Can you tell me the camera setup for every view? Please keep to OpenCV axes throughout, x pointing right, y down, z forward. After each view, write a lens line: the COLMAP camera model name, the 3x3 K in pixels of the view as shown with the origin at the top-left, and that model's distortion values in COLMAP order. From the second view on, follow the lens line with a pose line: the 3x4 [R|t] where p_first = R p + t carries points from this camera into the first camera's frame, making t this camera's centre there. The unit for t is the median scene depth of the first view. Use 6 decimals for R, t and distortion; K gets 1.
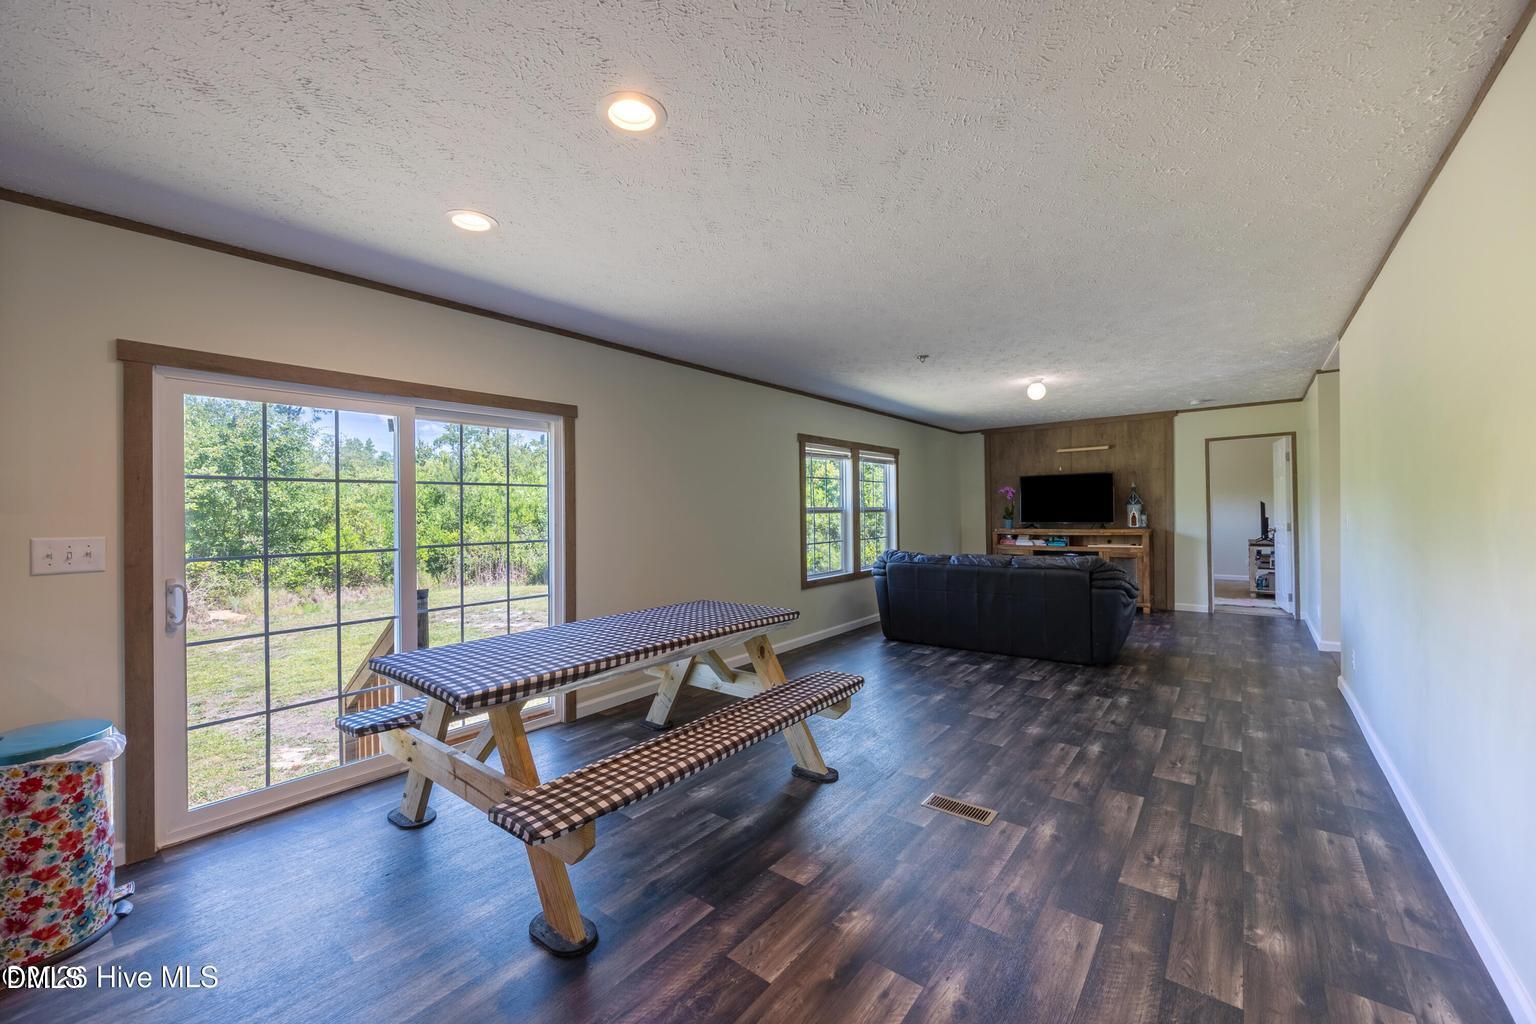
lens RADIAL K [[593.2, 0, 756.4], [0, 593.2, 540.1], [0, 0, 1]] dist [-0.001816, -0.000018]
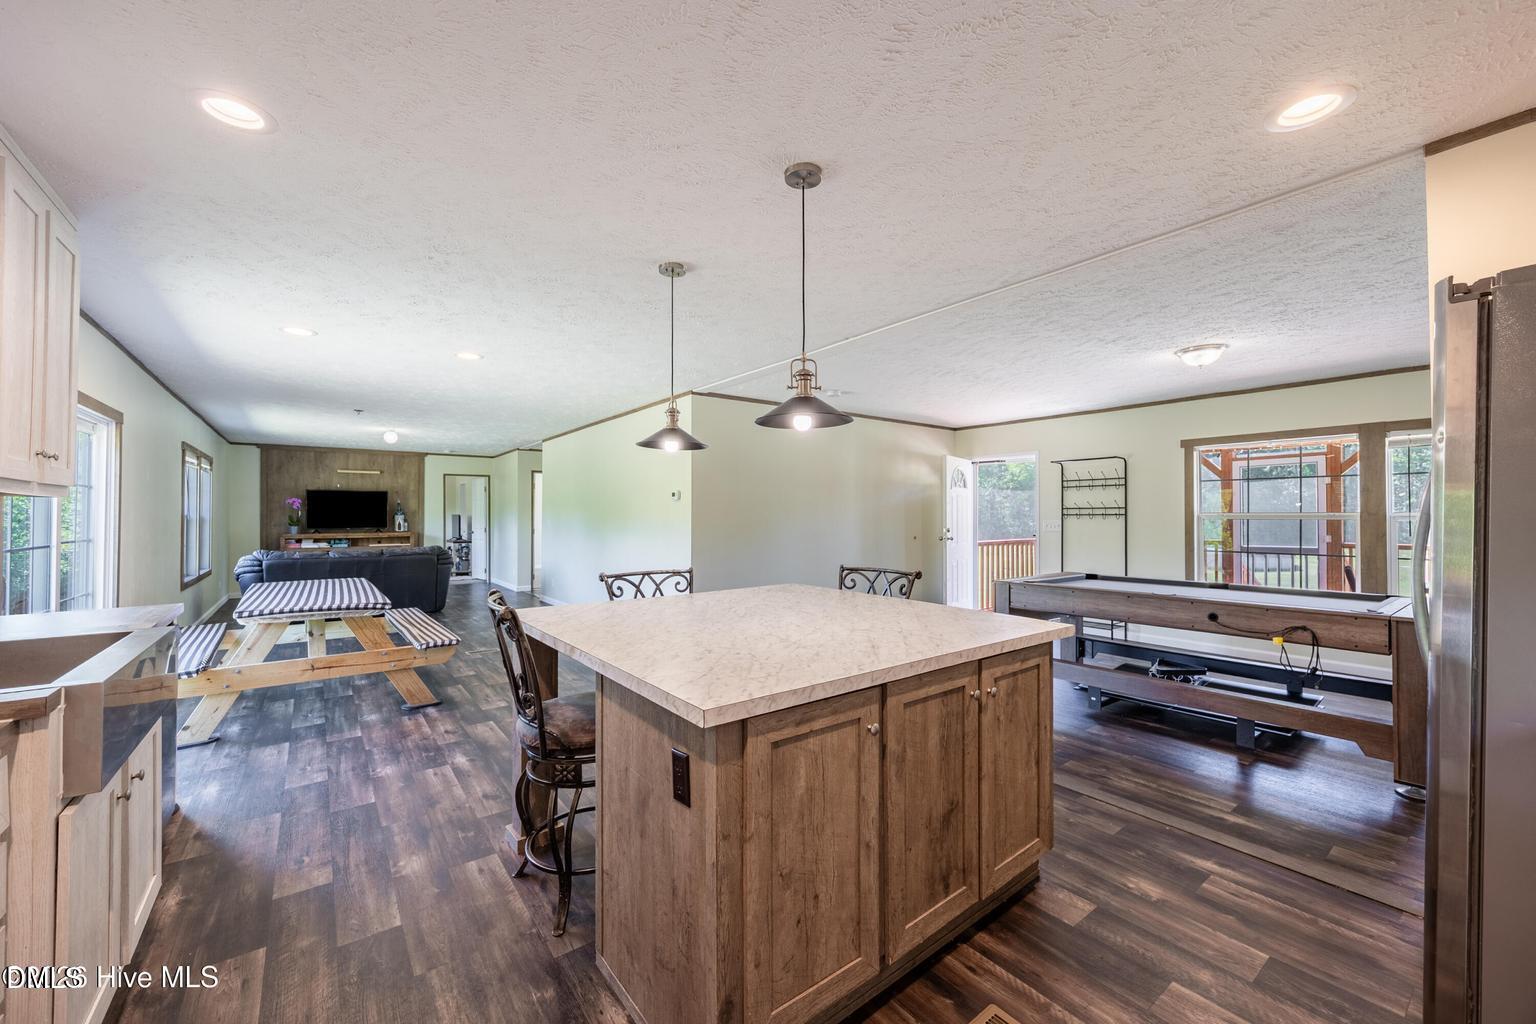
lens RADIAL K [[593.2, 0, 768.5], [0, 593.2, 511.7], [0, 0, 1]] dist [-0.001816, -0.000018]
pose [[0.229732, 0.021795, 0.973010, -0.534239], [0.046432, 0.998365, -0.033326, 0.020368], [-0.972146, 0.052835, 0.228345, -0.175157]]
